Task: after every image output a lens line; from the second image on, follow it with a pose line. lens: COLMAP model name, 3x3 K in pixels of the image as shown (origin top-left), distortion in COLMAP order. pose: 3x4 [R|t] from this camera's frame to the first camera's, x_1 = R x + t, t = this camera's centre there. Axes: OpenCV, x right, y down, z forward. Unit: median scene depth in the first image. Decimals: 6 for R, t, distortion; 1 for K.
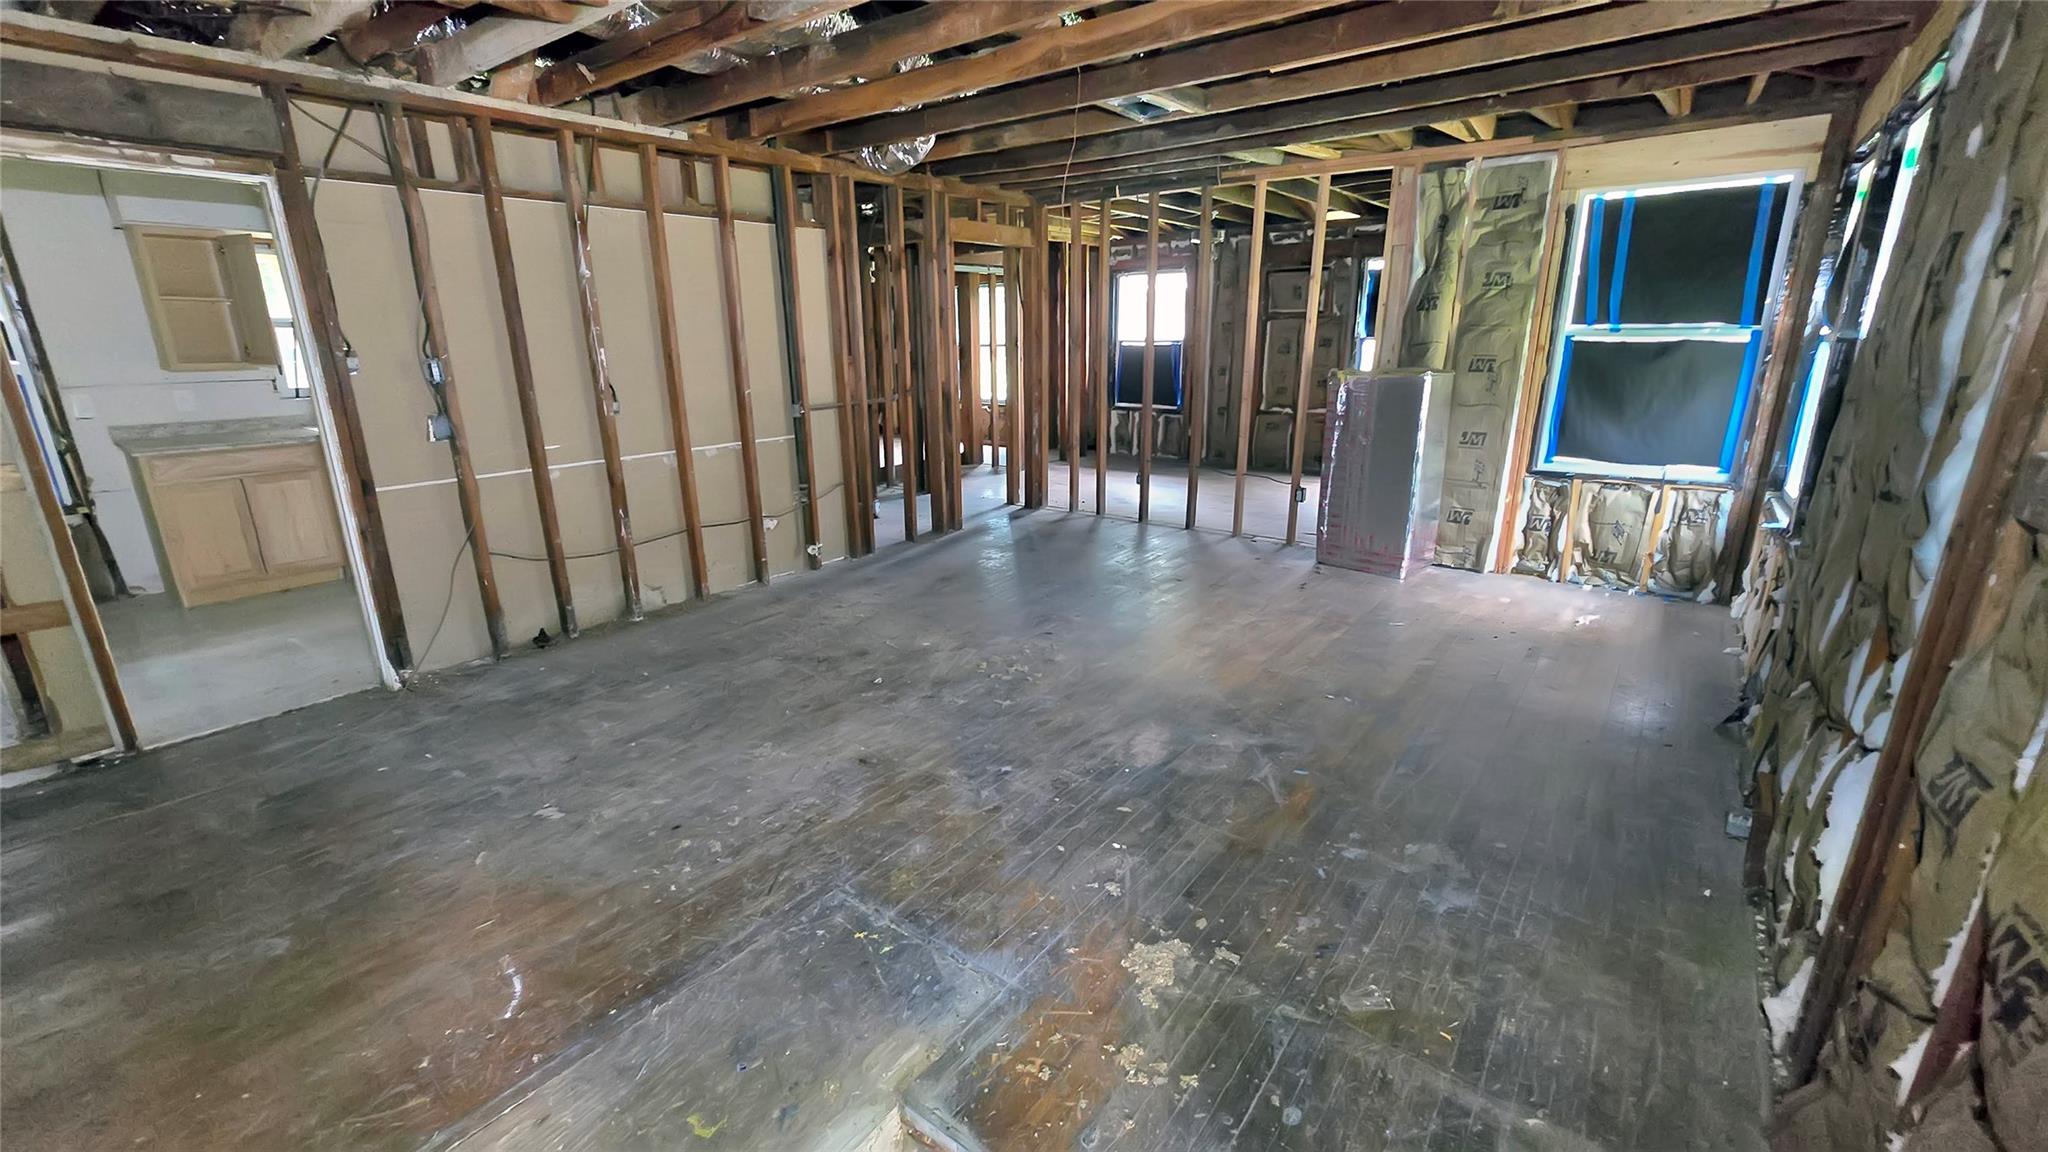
lens RADIAL K [[845.9, 0, 1029.0], [0, 845.9, 580.6], [0, 0, 1]] dist [-0.000545, 0.000149]
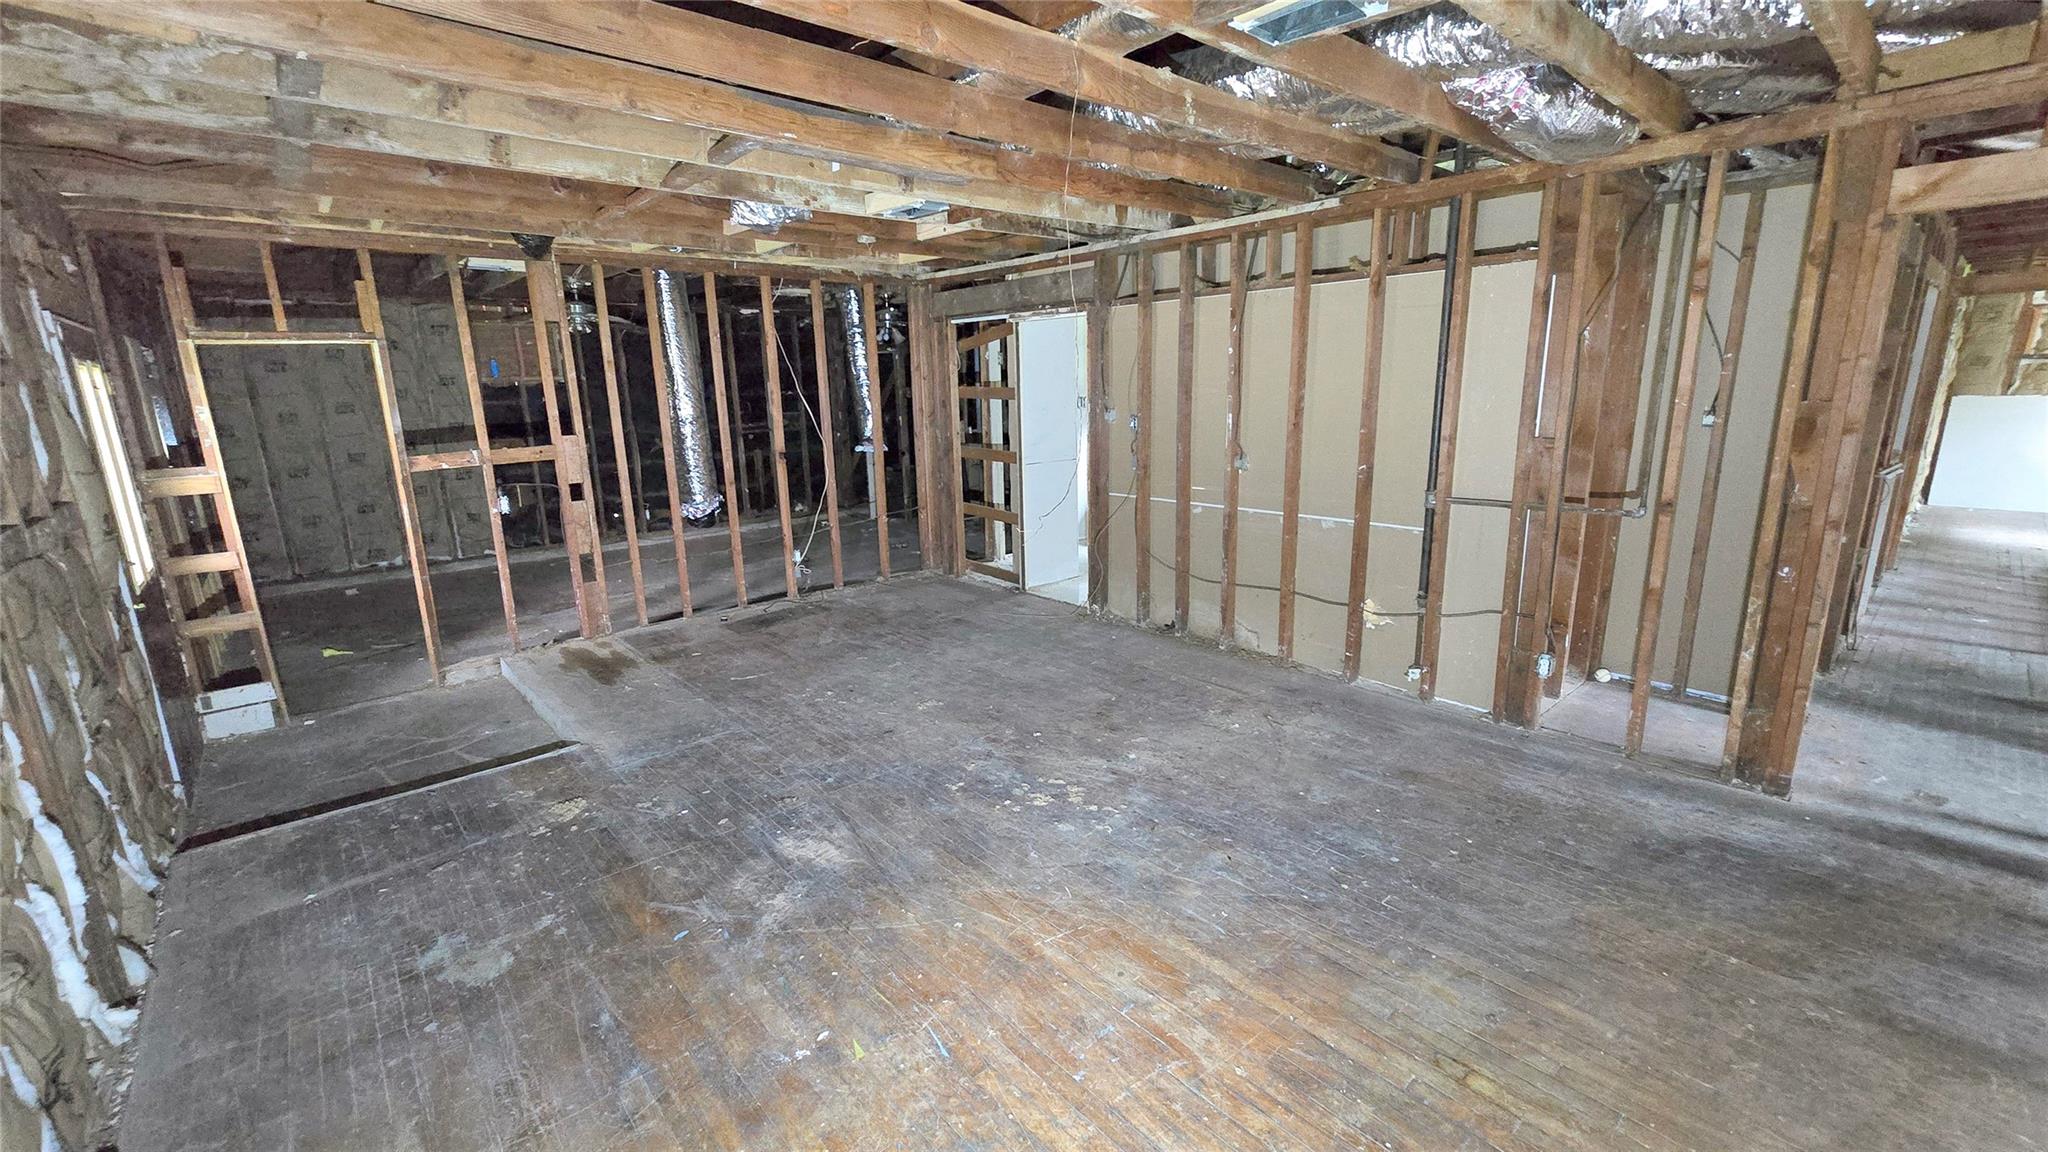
lens RADIAL K [[845.9, 0, 1026.8], [0, 845.9, 579.9], [0, 0, 1]] dist [-0.000545, 0.000149]
pose [[-0.200204, 0.241112, -0.949623, 0.925405], [-0.256652, 0.922494, 0.288332, -0.427507], [0.945541, 0.301447, -0.122805, 1.241890]]
